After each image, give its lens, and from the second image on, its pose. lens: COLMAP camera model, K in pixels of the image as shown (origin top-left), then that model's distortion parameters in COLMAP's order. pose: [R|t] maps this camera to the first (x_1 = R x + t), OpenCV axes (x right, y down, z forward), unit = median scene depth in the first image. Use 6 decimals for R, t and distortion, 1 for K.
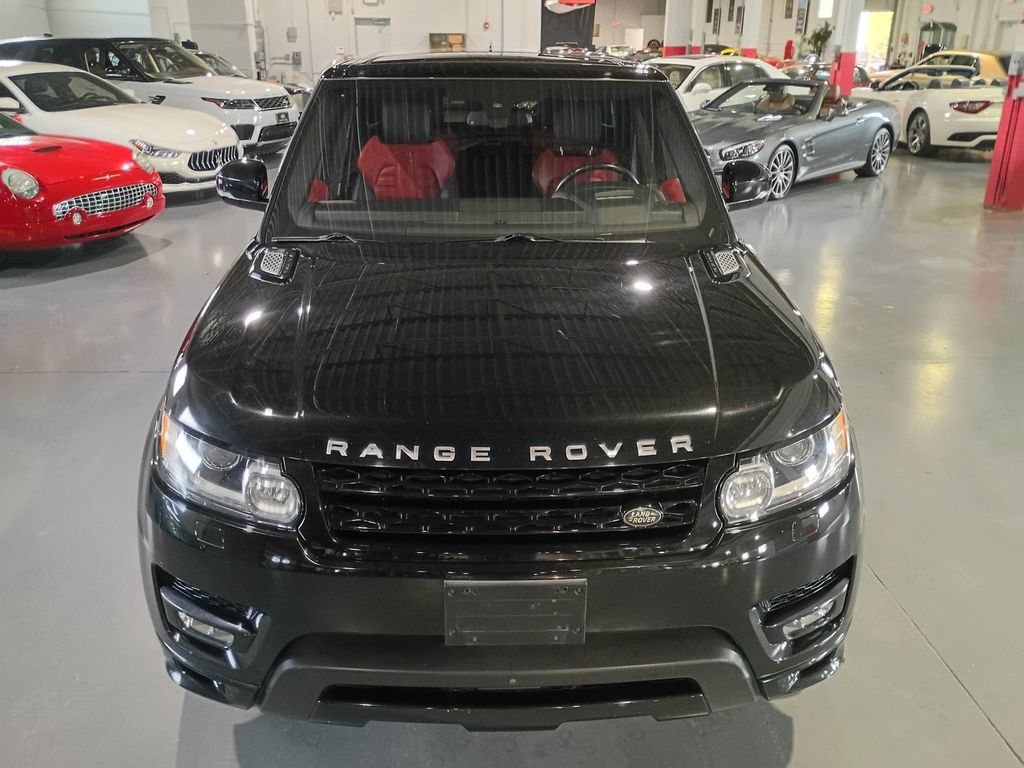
lens RADIAL K [[850.9, 0, 512.0], [0, 850.9, 384.0], [0, 0, 1]] dist [0.044179, -0.059691]
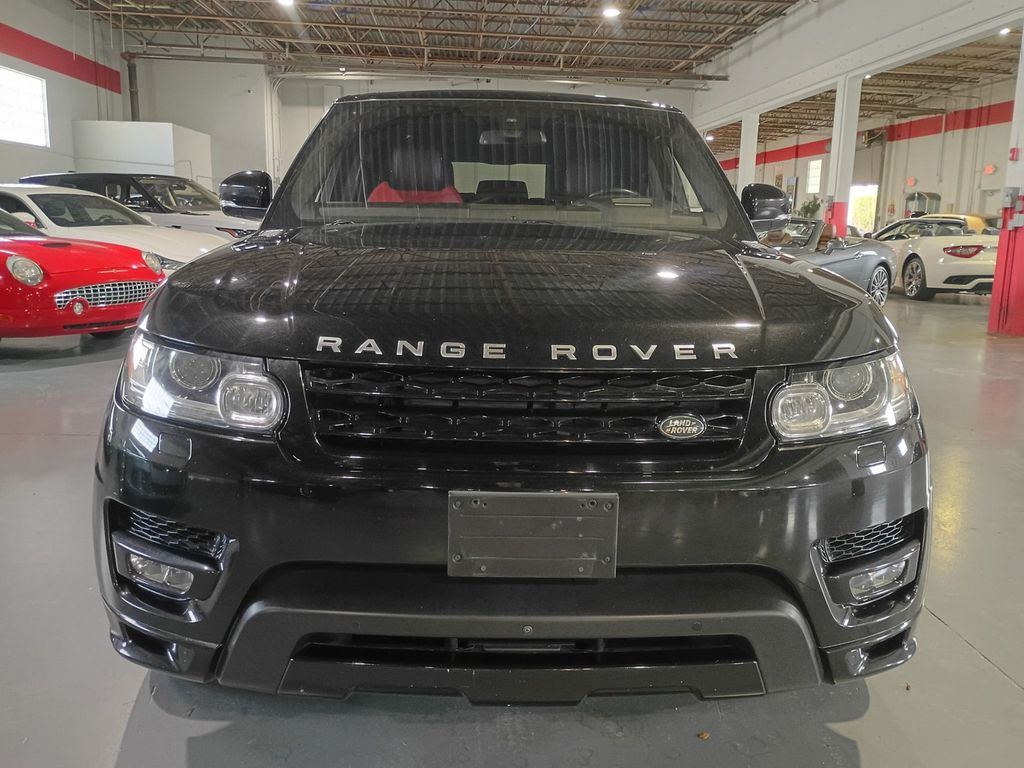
lens RADIAL K [[856.0, 0, 517.3], [0, 856.0, 386.6], [0, 0, 1]] dist [0.029554, -0.011798]
pose [[0.999895, 0.014037, 0.003623, -0.012779], [-0.013144, 0.983257, -0.181749, 0.217663], [-0.006114, 0.181682, 0.983338, 0.116520]]
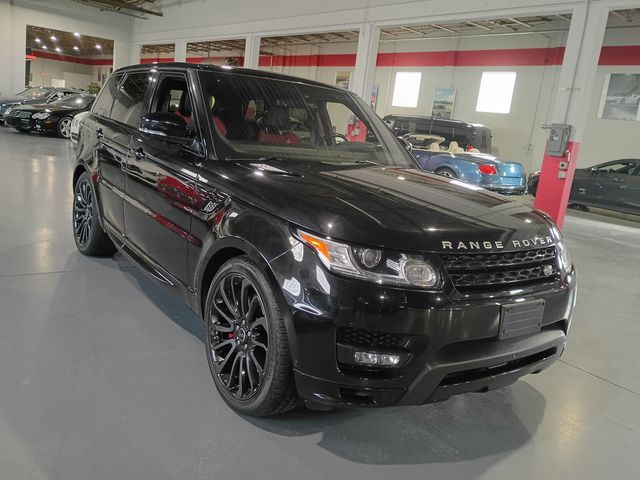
lens RADIAL K [[535.0, 0, 323.3], [0, 535.0, 241.6], [0, 0, 1]] dist [0.029554, -0.011798]
pose [[0.829073, -0.032474, 0.558196, -0.892881], [0.100810, 0.990634, -0.092098, 0.120503], [-0.549977, 0.132628, 0.824582, 0.114661]]
